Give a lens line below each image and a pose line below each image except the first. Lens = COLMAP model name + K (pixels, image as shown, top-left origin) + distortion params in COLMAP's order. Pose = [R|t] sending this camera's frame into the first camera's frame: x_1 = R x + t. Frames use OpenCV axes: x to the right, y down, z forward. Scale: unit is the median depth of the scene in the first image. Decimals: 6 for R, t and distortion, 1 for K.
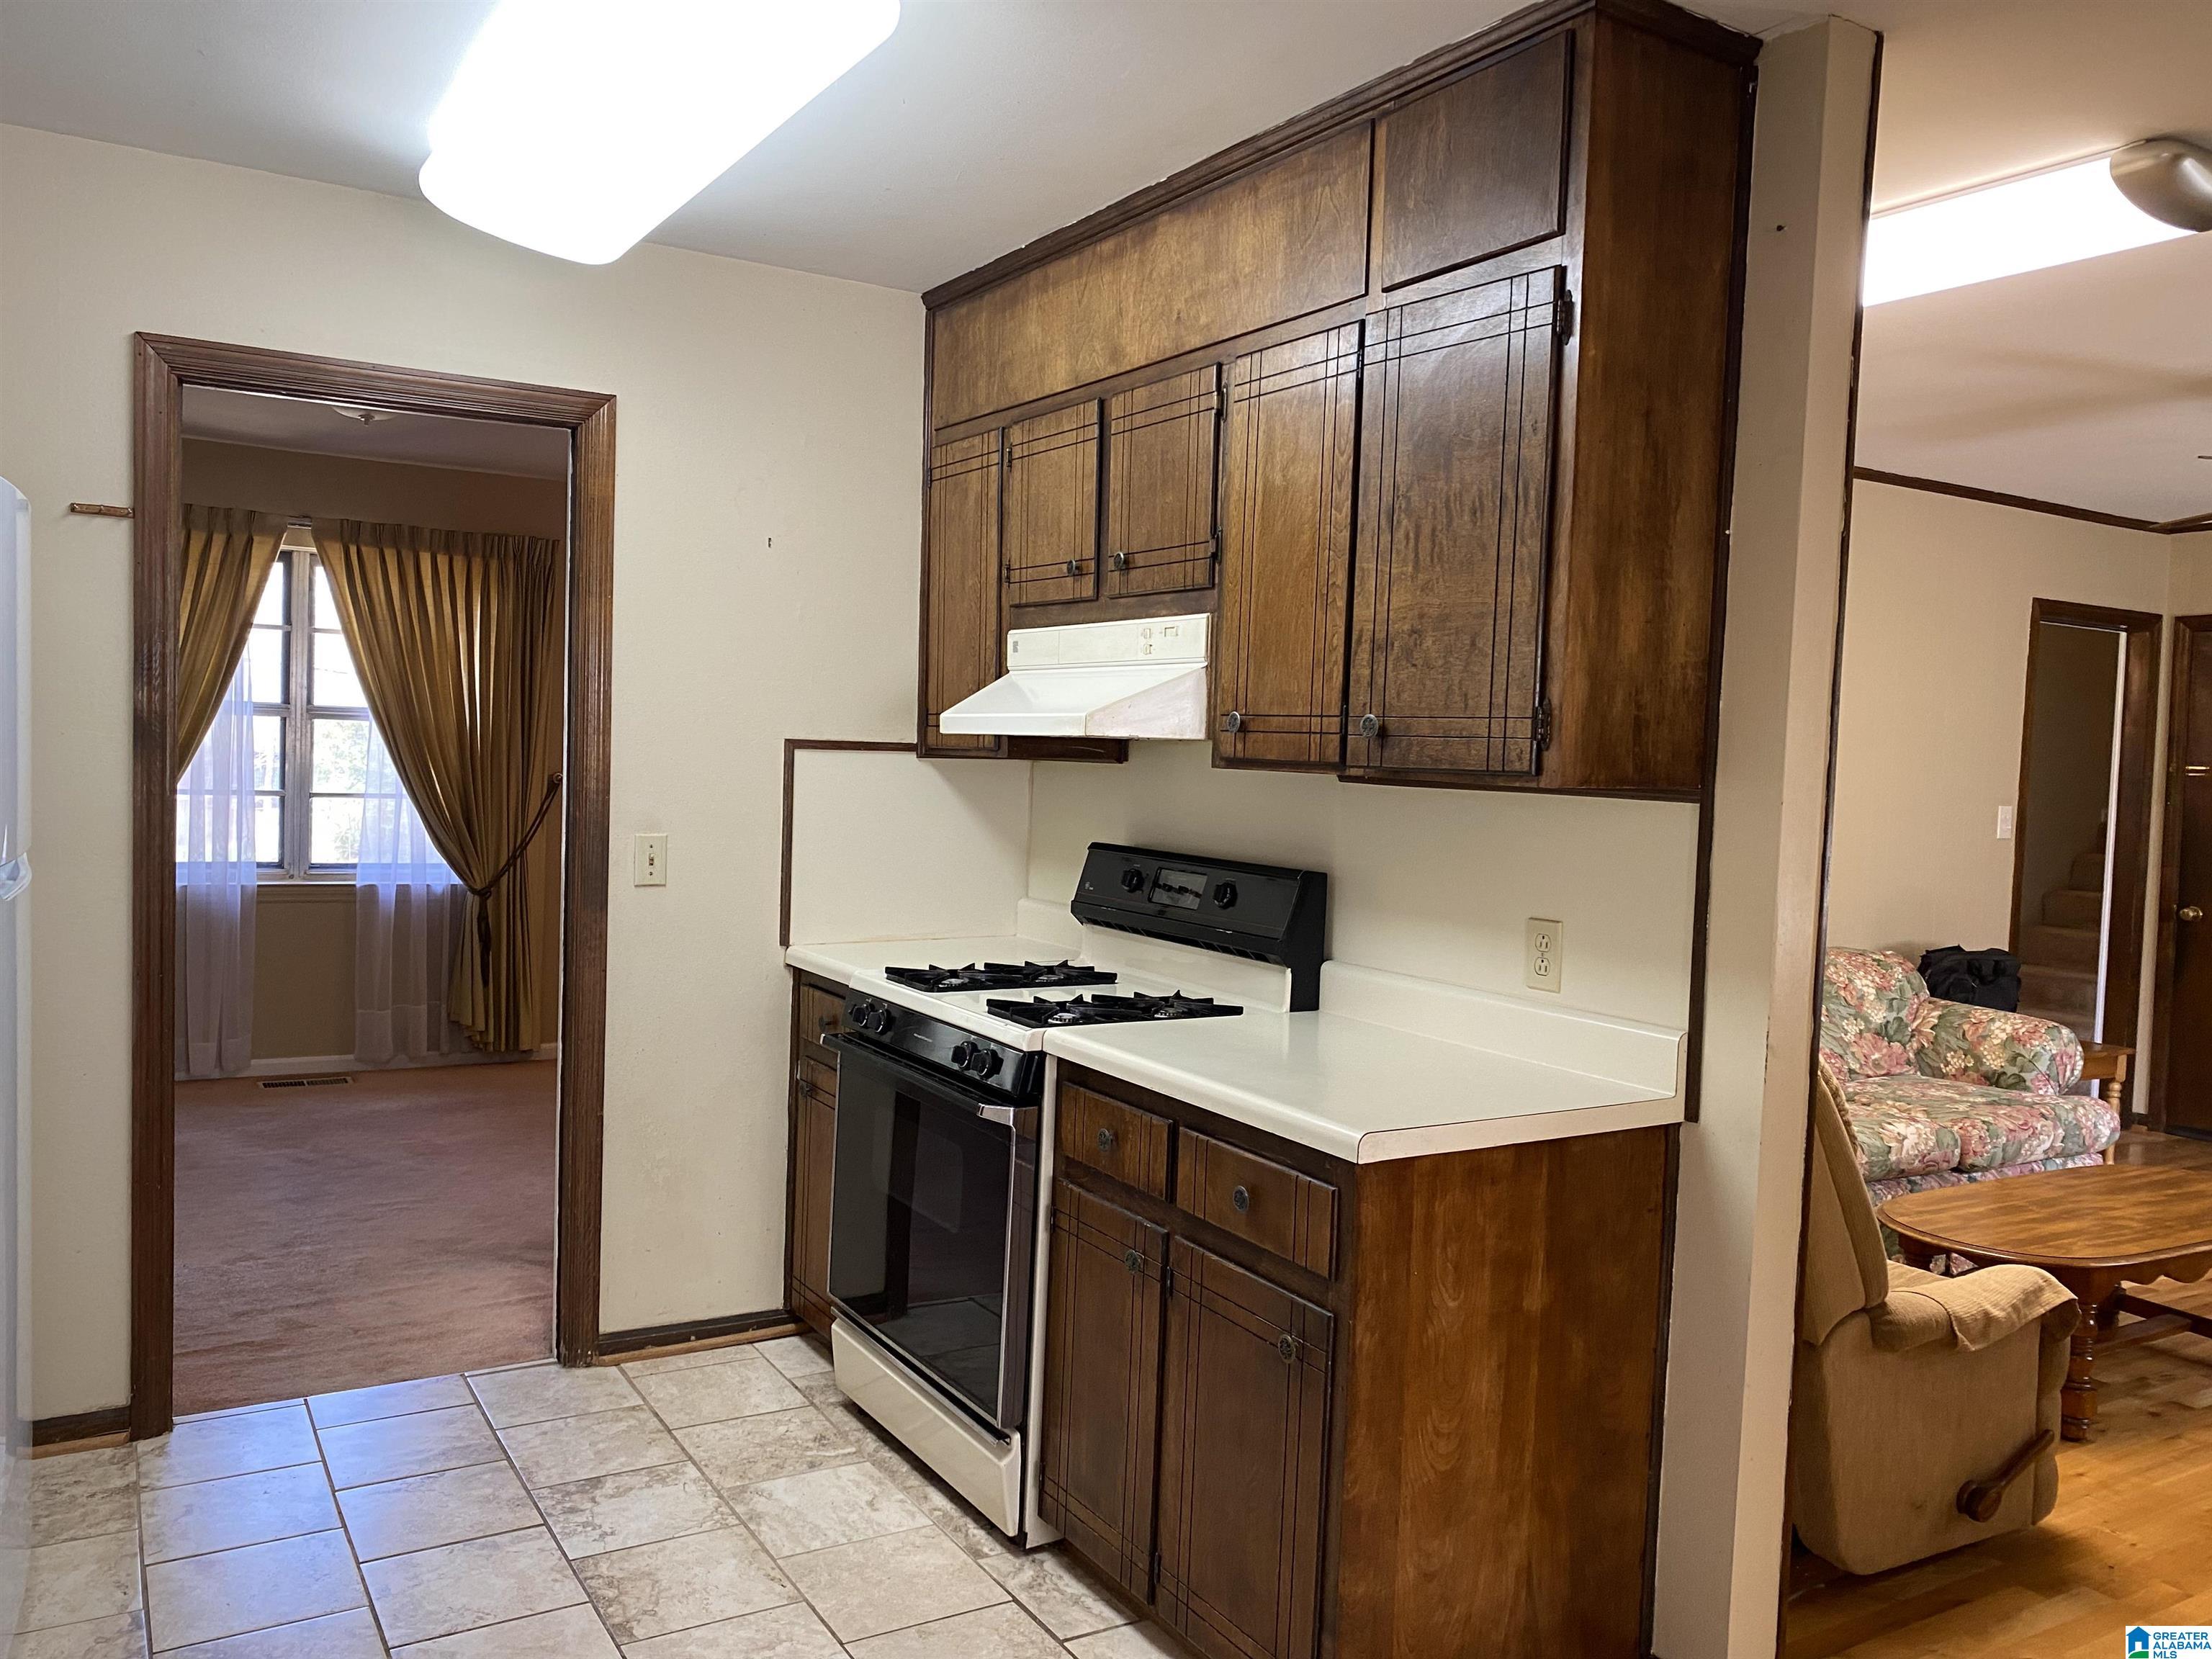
lens RADIAL K [[1693.0, 0, 1106.0], [0, 1693.0, 829.5], [0, 0, 1]] dist [-0.004366, -0.001287]
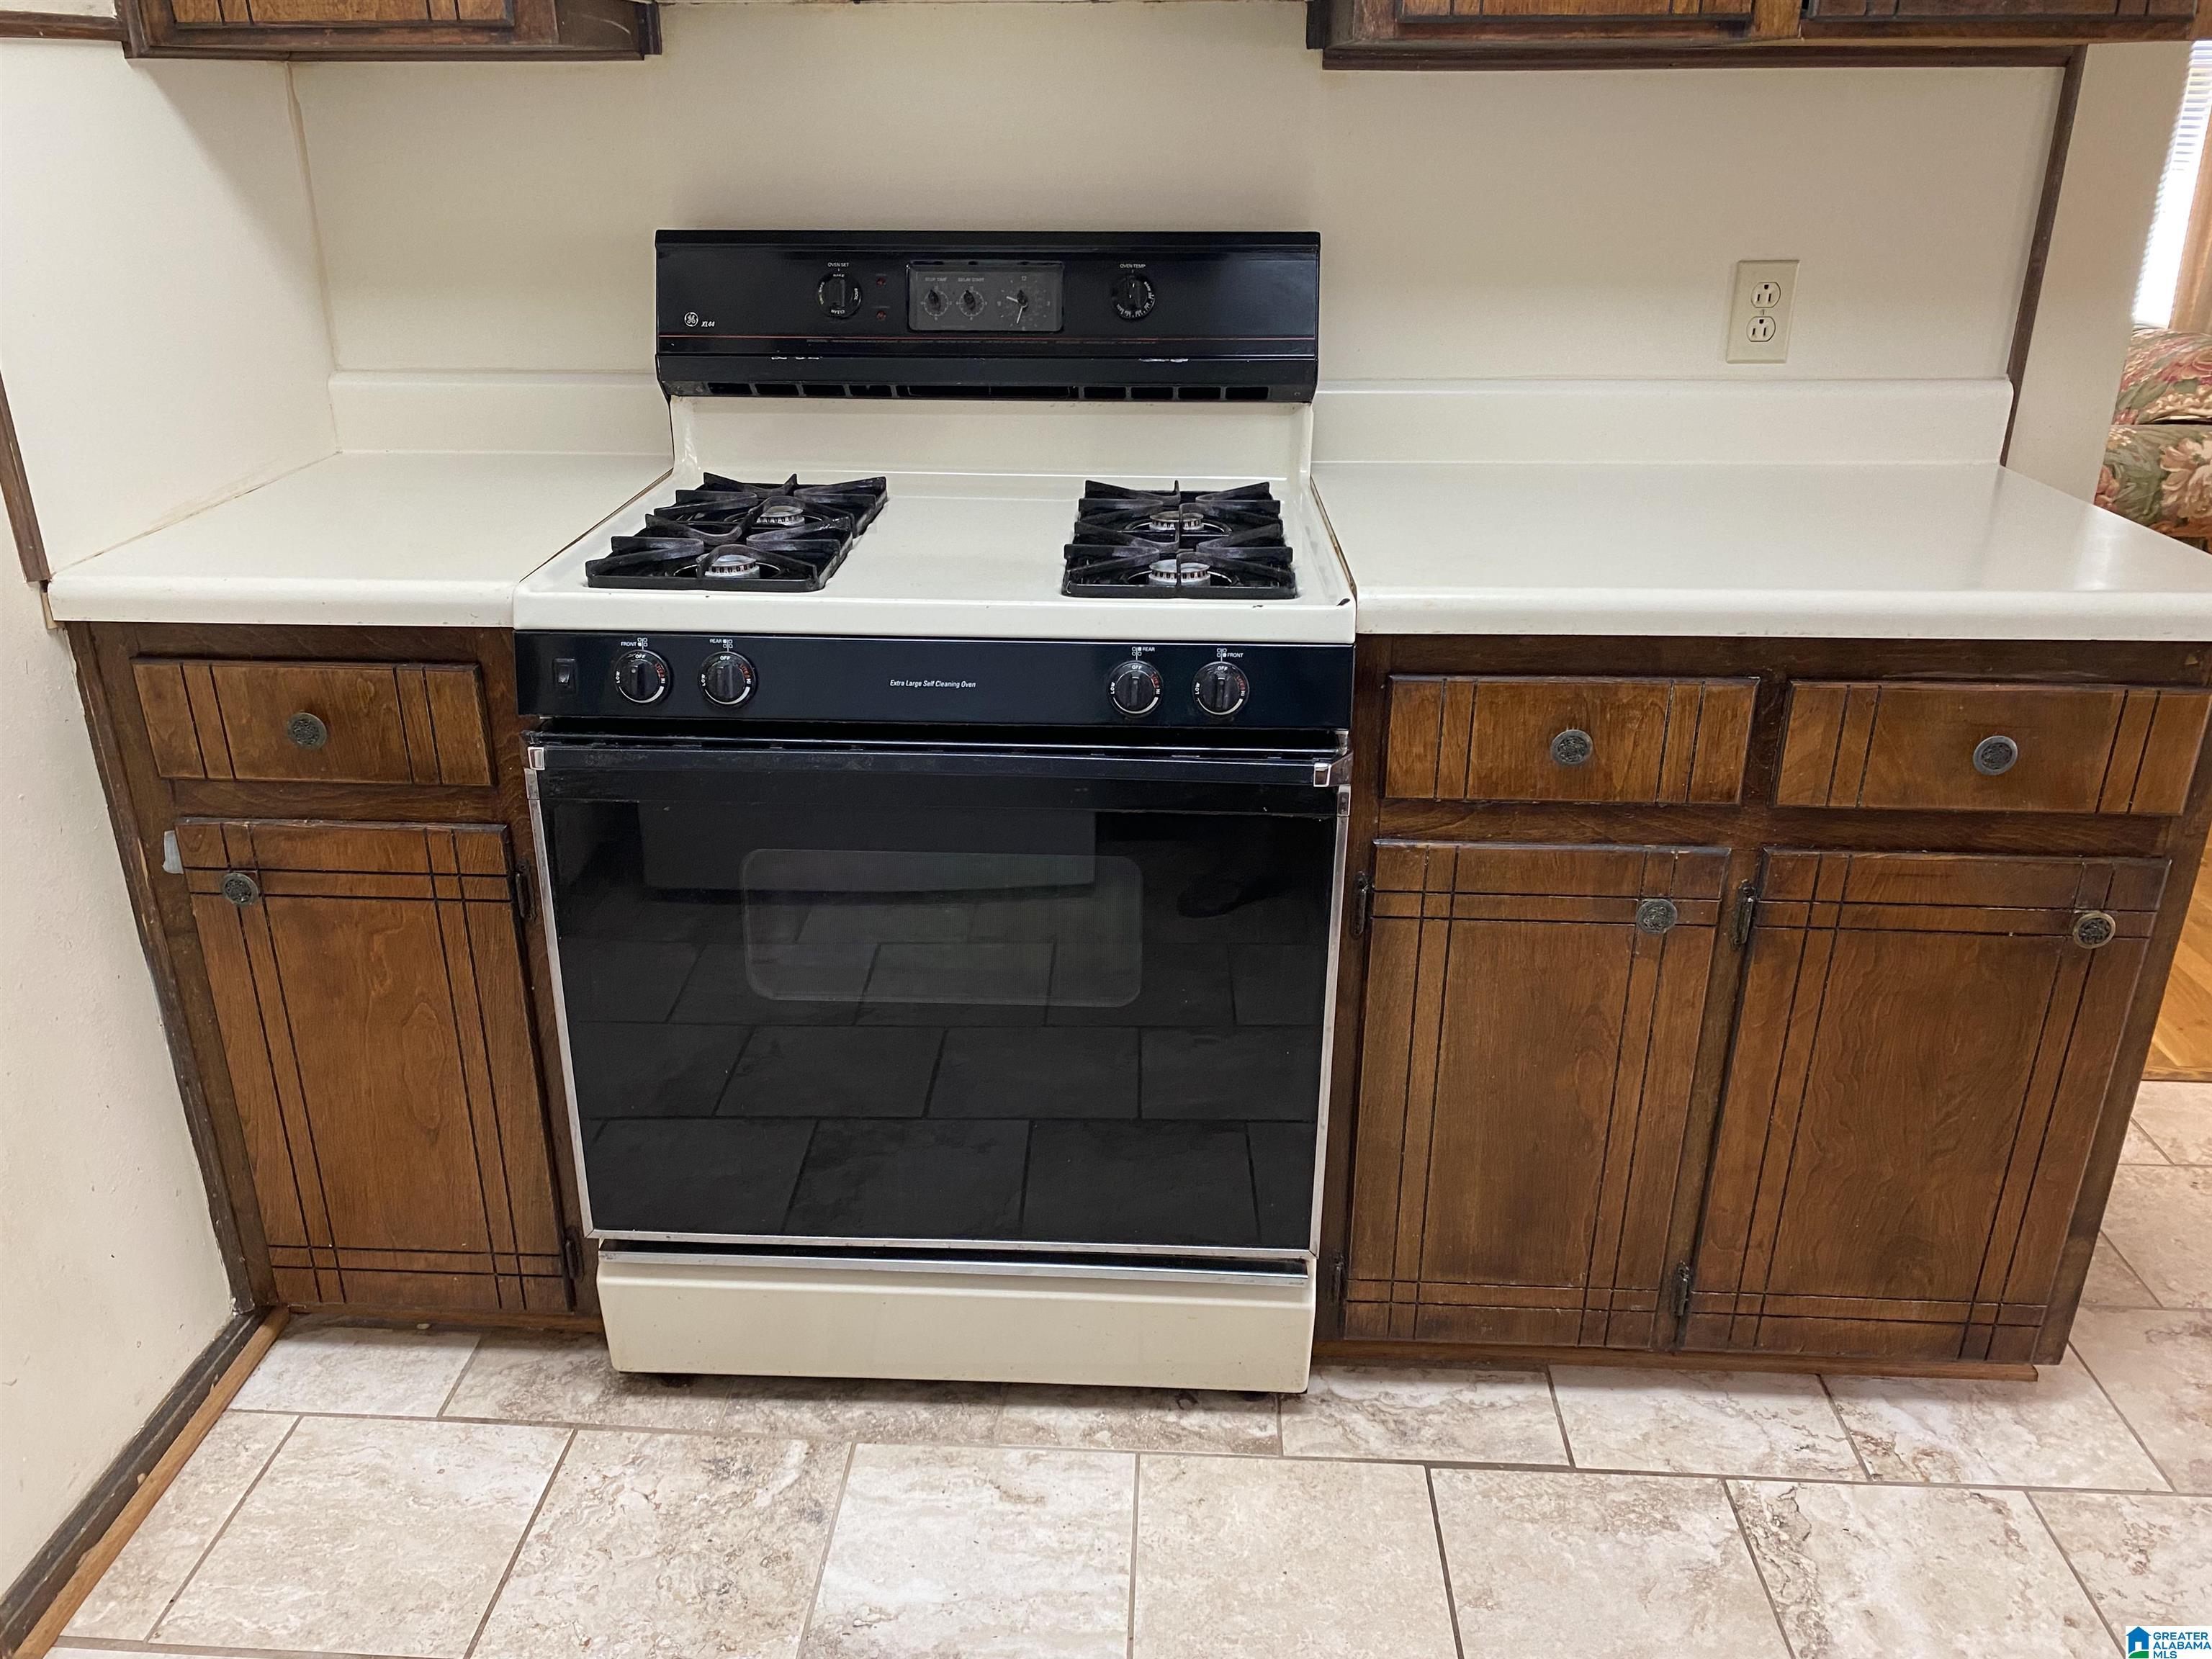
lens RADIAL K [[1732.0, 0, 1106.0], [0, 1732.0, 829.5], [0, 0, 1]] dist [-0.085011, 0.161028]
pose [[0.566080, -0.359156, 0.741998, -0.470451], [0.065096, 0.916765, 0.394087, -0.027346], [-0.821776, -0.174784, 0.542342, 0.714049]]
